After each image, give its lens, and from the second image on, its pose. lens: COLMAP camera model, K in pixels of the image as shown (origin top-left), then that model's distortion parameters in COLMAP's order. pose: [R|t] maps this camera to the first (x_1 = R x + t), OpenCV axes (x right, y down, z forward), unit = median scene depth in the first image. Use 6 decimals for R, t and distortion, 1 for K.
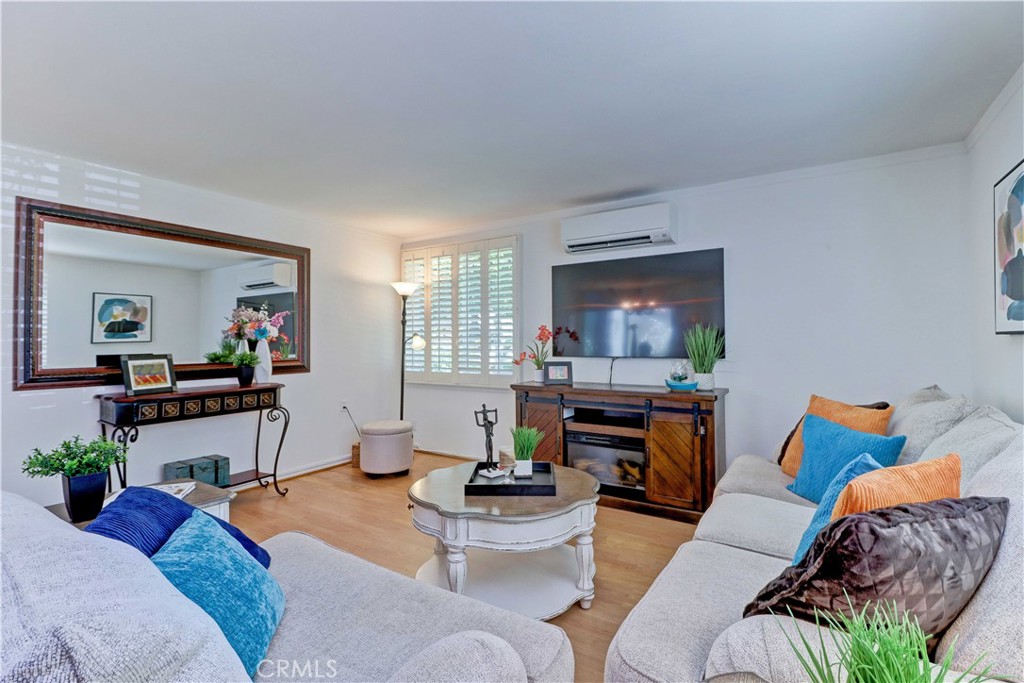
lens RADIAL K [[476.5, 0, 518.3], [0, 476.5, 342.7], [0, 0, 1]] dist [0.019191, -0.010274]
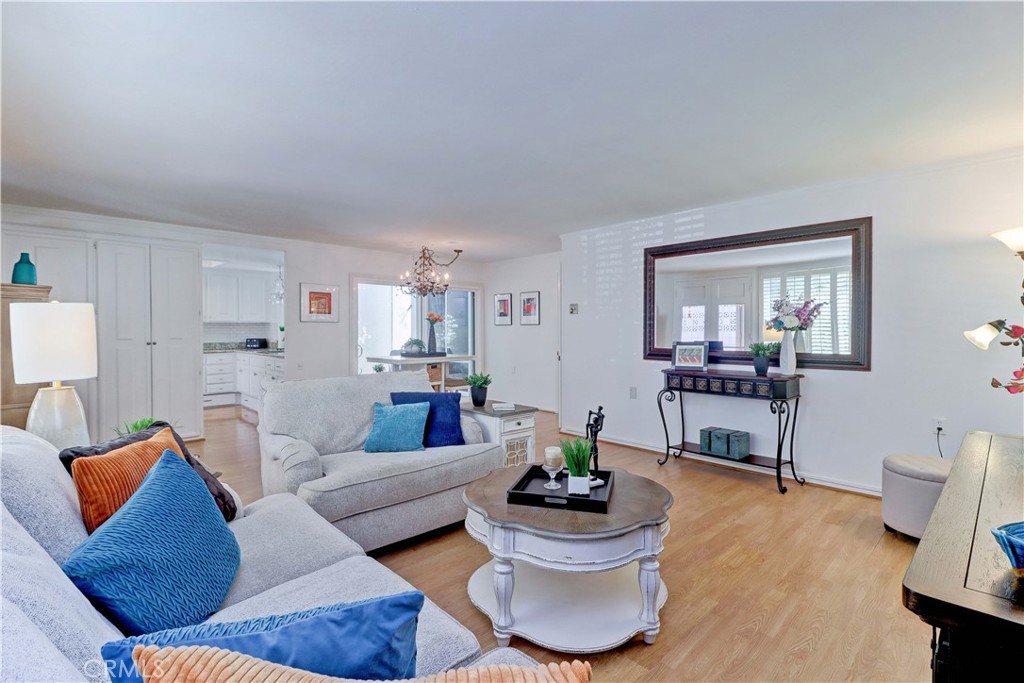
lens RADIAL K [[476.5, 0, 519.5], [0, 476.5, 335.2], [0, 0, 1]] dist [0.019191, -0.010274]
pose [[-0.229501, 0.017747, -0.973147, 0.576969], [-0.001392, 0.999827, 0.018561, -0.015034], [0.973307, 0.005615, -0.229437, 0.728235]]
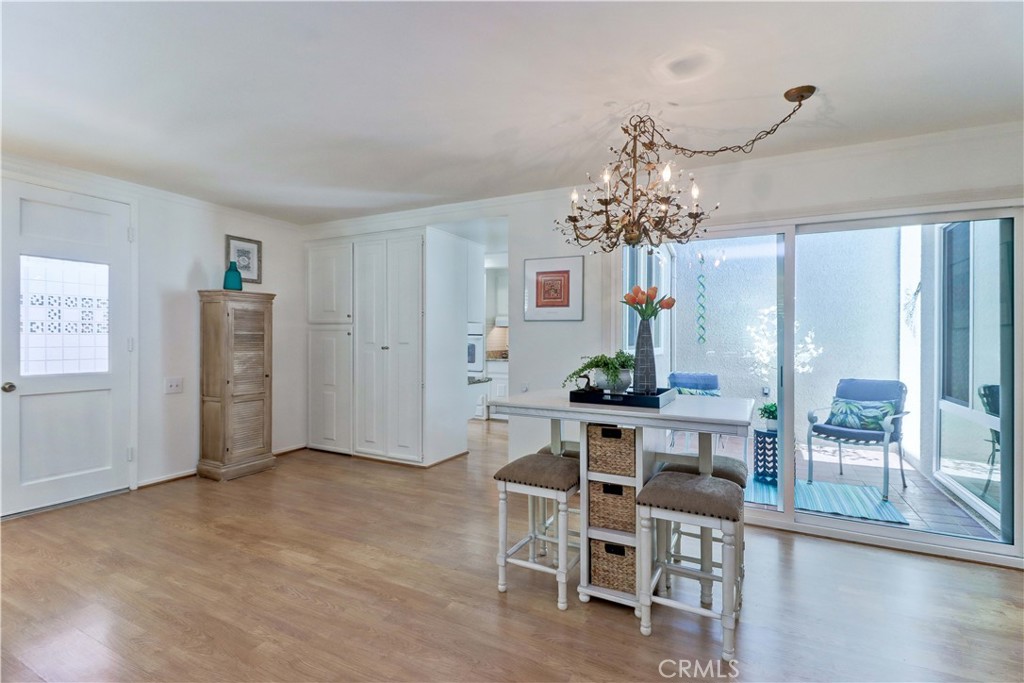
lens RADIAL K [[476.5, 0, 516.6], [0, 476.5, 334.4], [0, 0, 1]] dist [0.019191, -0.010274]
pose [[-0.995790, -0.002143, -0.091638, -0.748138], [-0.001736, 0.999988, -0.004518, 0.005266], [0.091647, -0.004340, -0.995782, 0.658845]]
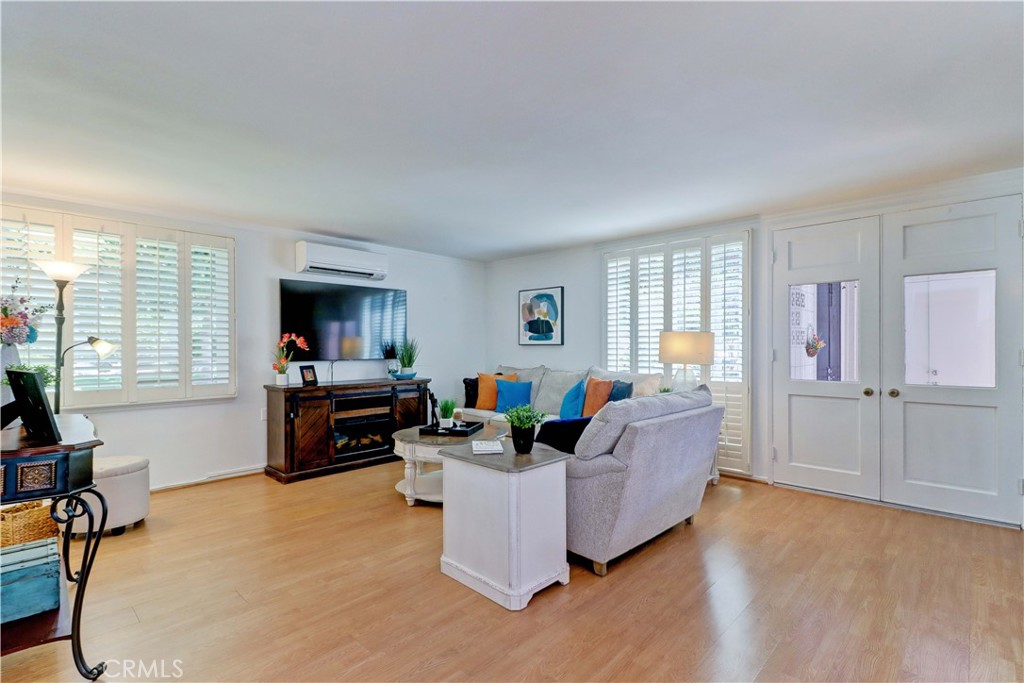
lens RADIAL K [[476.5, 0, 526.9], [0, 476.5, 343.6], [0, 0, 1]] dist [0.019191, -0.010274]
pose [[0.179389, 0.009134, 0.983736, -1.051735], [0.004055, 0.999942, -0.010024, 0.000906], [-0.983770, 0.005787, 0.179342, 0.291675]]
